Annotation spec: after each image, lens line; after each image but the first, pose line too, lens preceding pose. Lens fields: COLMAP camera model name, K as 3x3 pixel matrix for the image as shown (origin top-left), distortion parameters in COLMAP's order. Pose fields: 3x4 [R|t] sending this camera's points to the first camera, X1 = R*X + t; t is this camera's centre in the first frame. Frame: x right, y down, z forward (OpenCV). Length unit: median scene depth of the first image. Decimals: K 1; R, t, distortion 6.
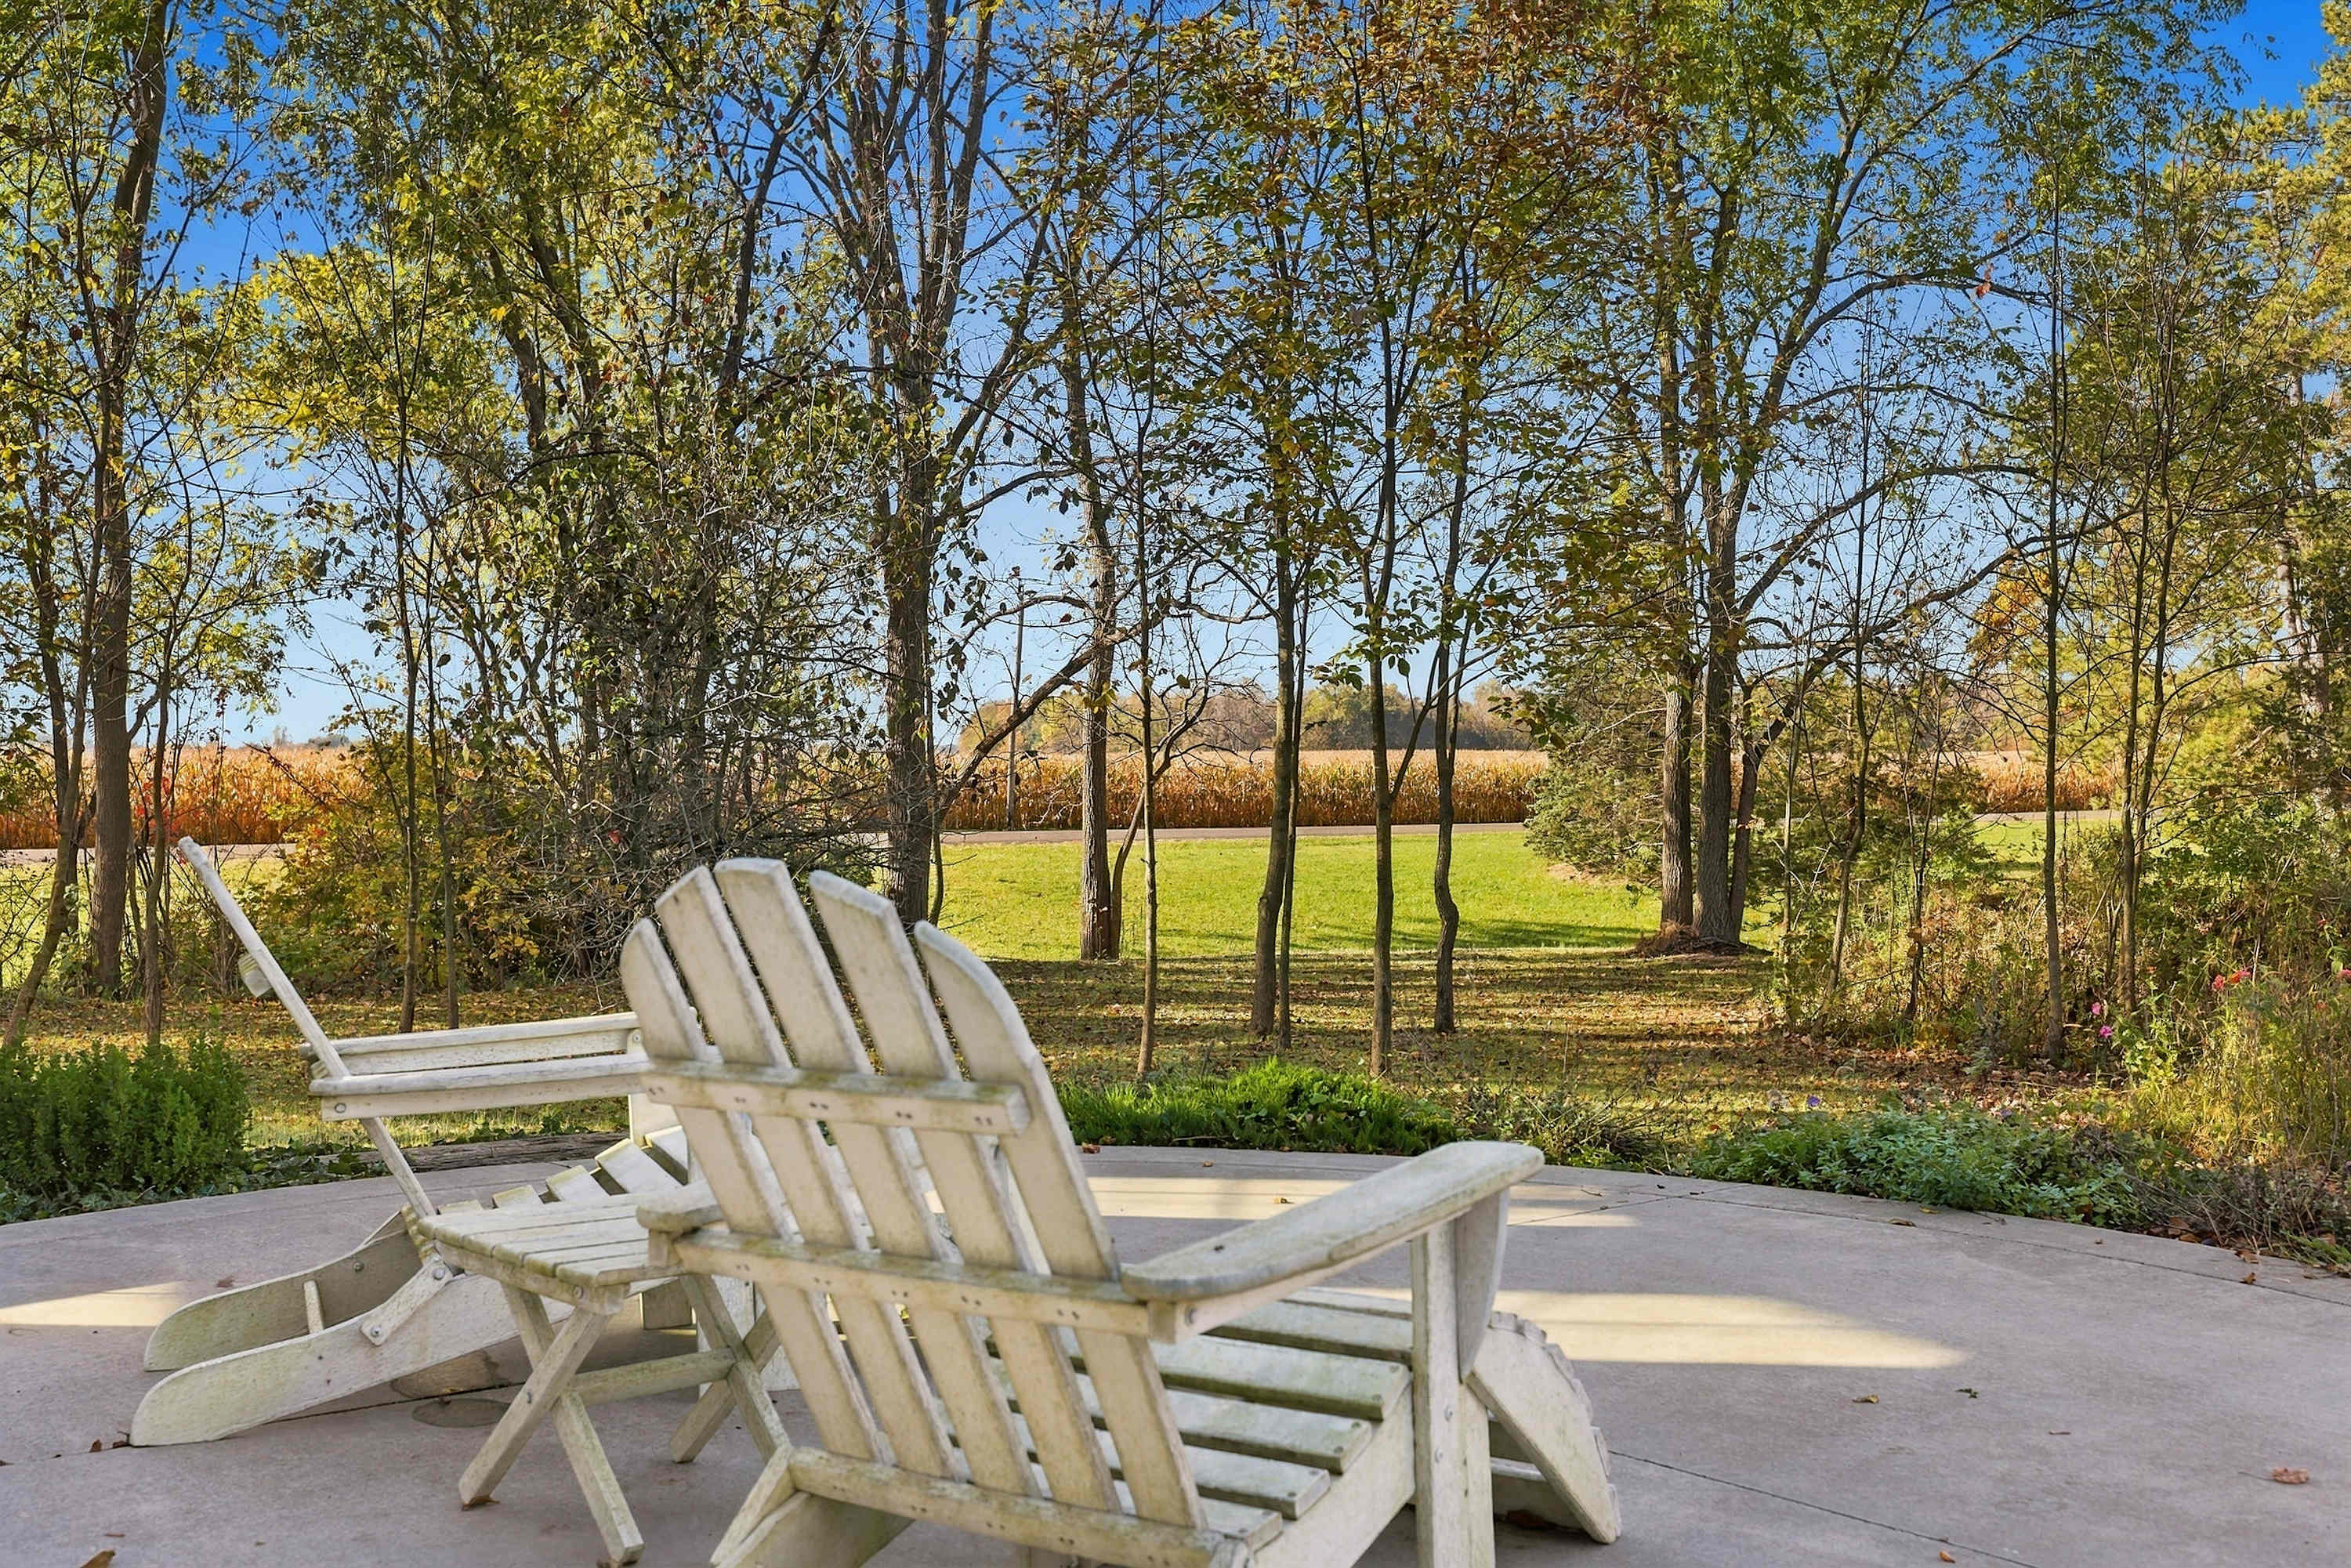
lens RADIAL K [[2291.3, 0, 1175.5], [0, 2291.3, 784.0], [0, 0, 1]] dist [-0.017221, 0.011083]
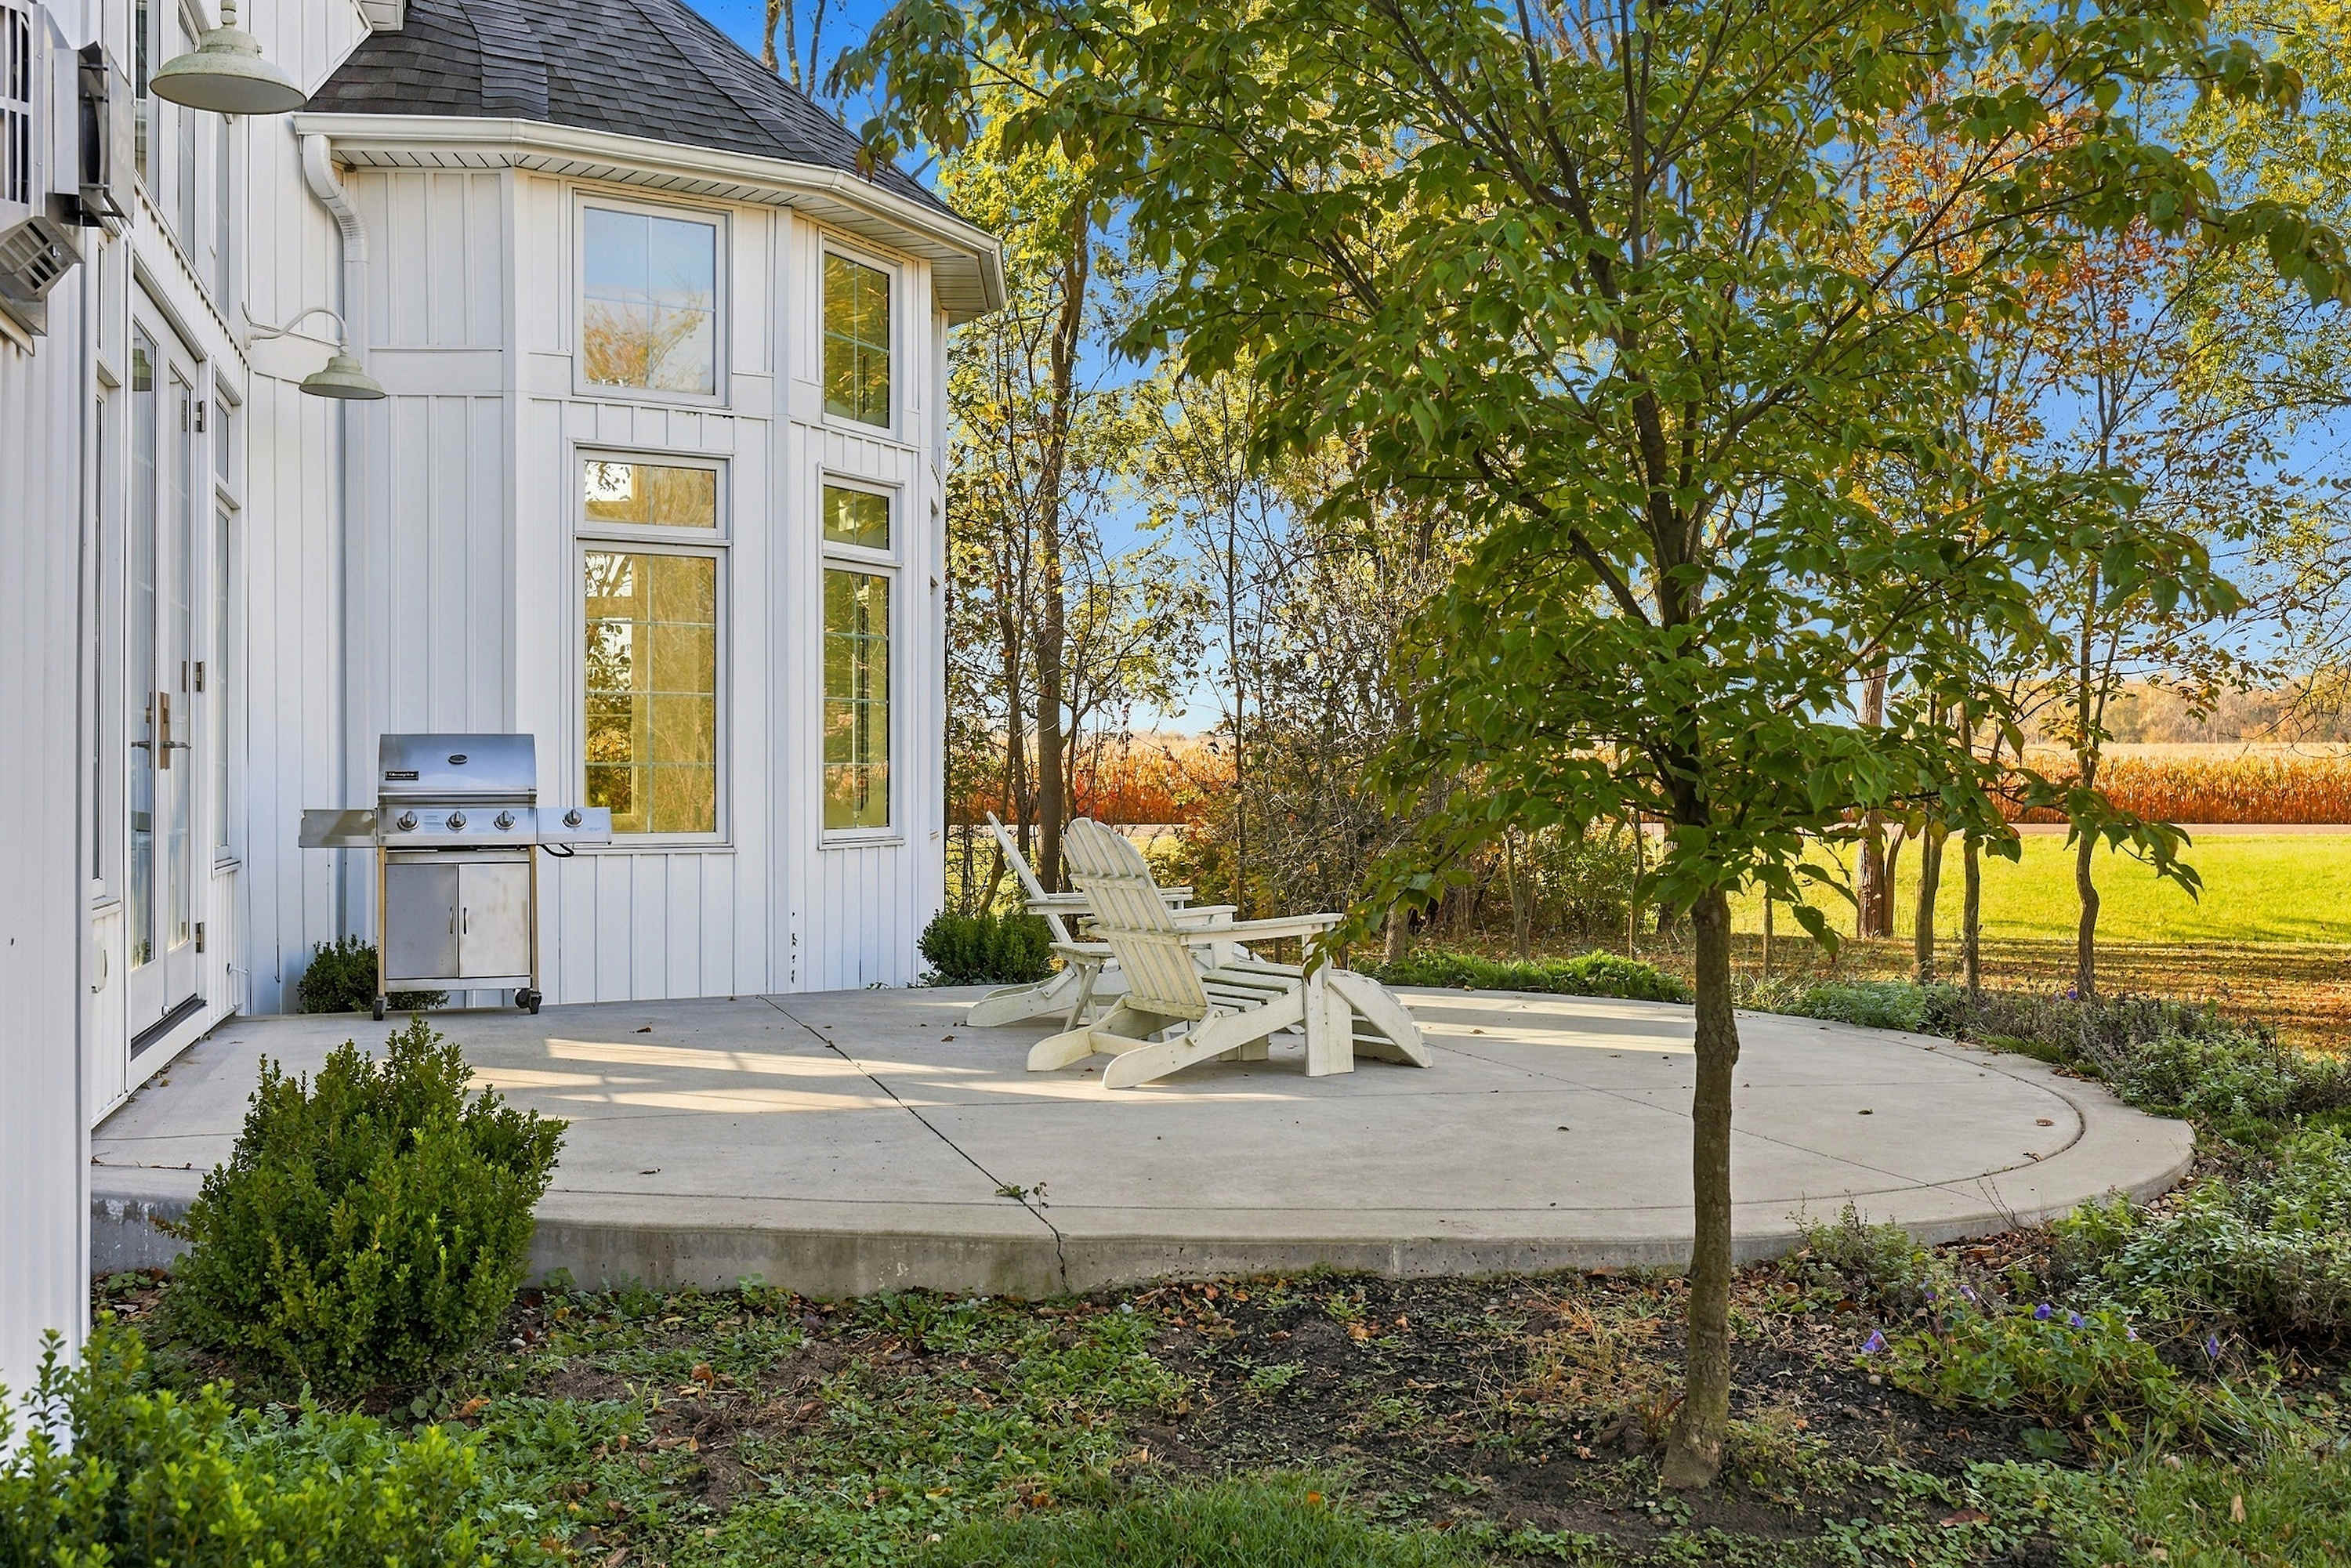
lens RADIAL K [[2474.9, 0, 1178.1], [0, 2474.9, 730.9], [0, 0, 1]] dist [-0.051591, 0.008961]
pose [[0.918665, -0.003268, -0.395025, 0.190219], [-0.002924, 0.999882, -0.015070, -0.005484], [0.395027, 0.014999, 0.918547, -0.328221]]
